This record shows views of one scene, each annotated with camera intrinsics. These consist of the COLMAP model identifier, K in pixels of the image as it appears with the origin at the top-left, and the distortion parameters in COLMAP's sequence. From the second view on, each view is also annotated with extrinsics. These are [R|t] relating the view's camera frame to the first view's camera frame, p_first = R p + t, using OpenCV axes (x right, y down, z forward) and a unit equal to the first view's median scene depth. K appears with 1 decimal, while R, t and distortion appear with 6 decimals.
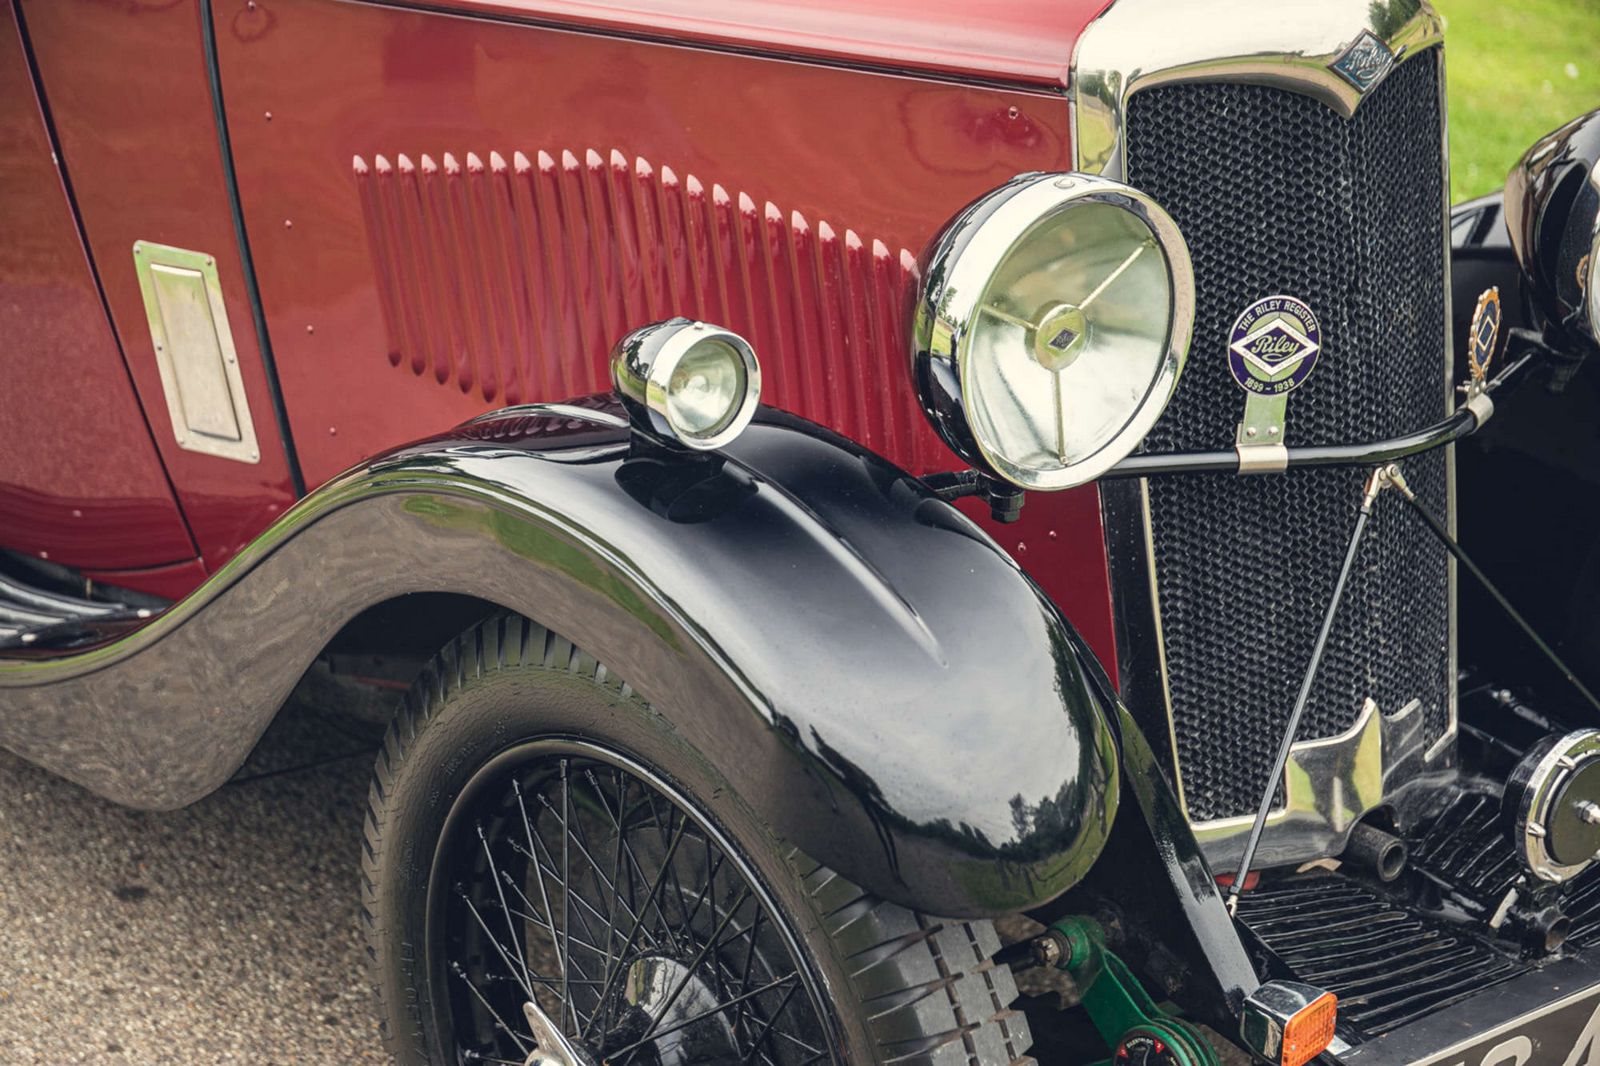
lens RADIAL K [[2959.8, 0, 801.8], [0, 2959.8, 543.6], [0, 0, 1]] dist [0.121297, 0.000000]
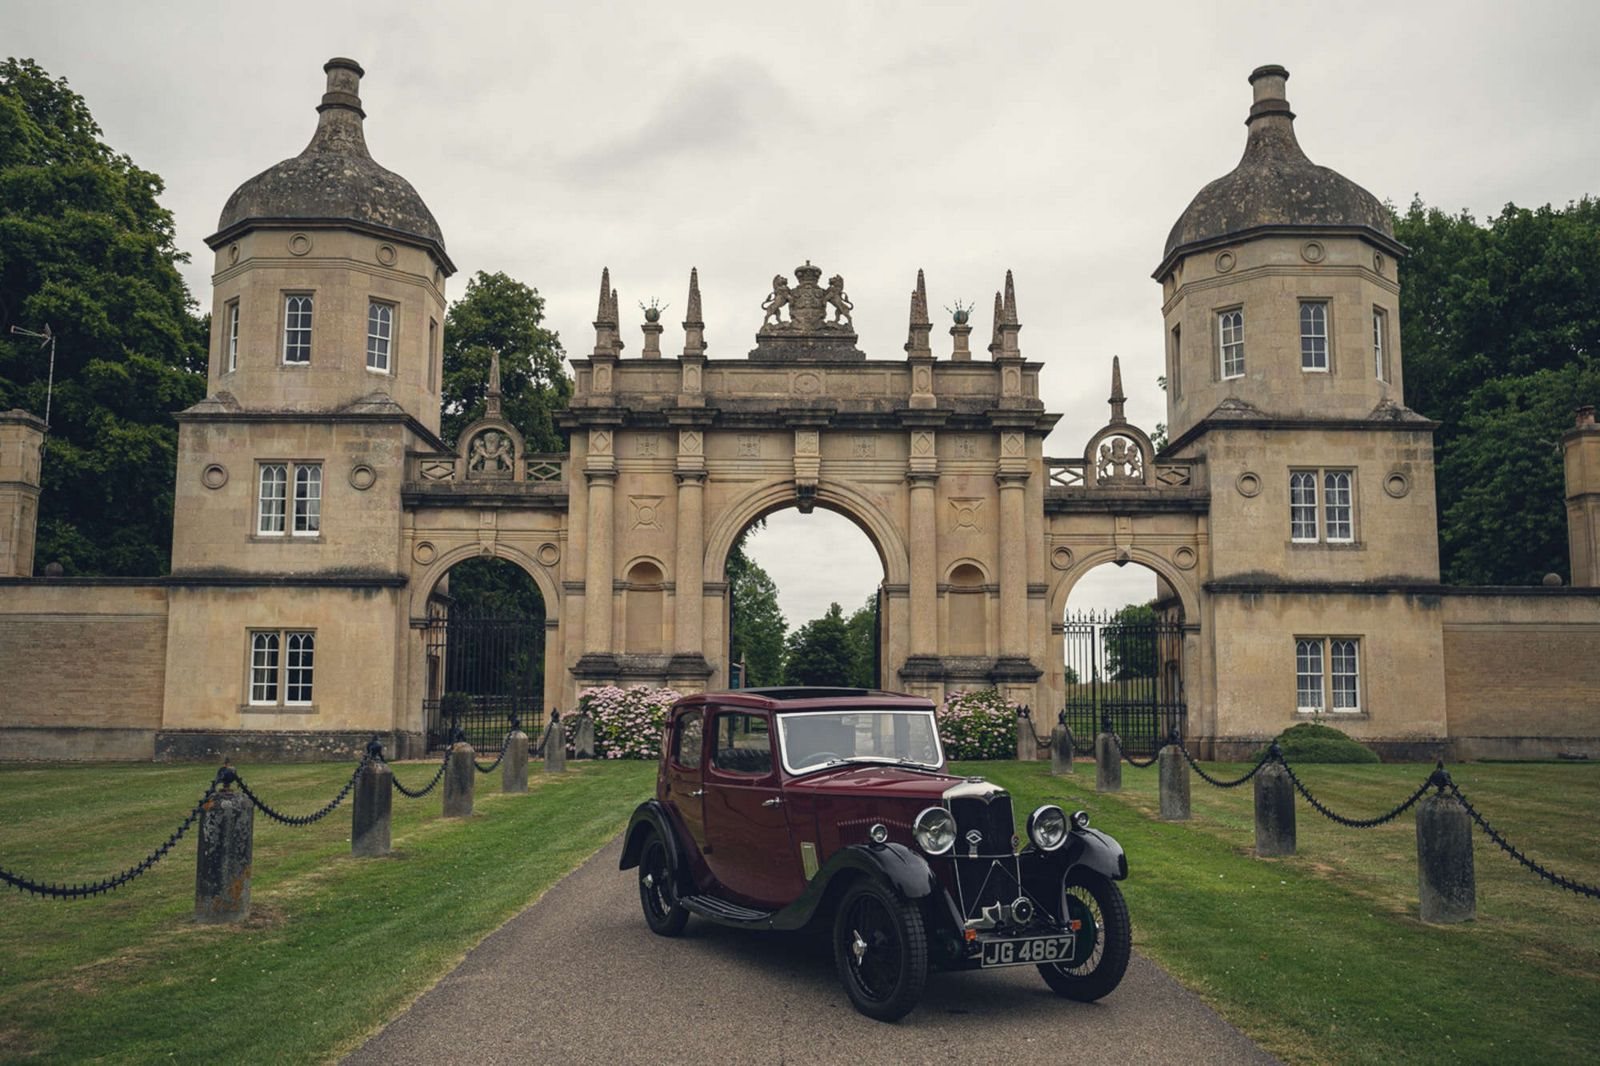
lens RADIAL K [[1550.0, 0, 799.5], [0, 1550.0, 533.6], [0, 0, 1]] dist [0.003874, 0.000000]
pose [[0.977231, -0.052294, -0.205635, 0.510124], [-0.044061, 0.898011, -0.437760, 0.820243], [0.207554, 0.436853, 0.875260, -2.288096]]
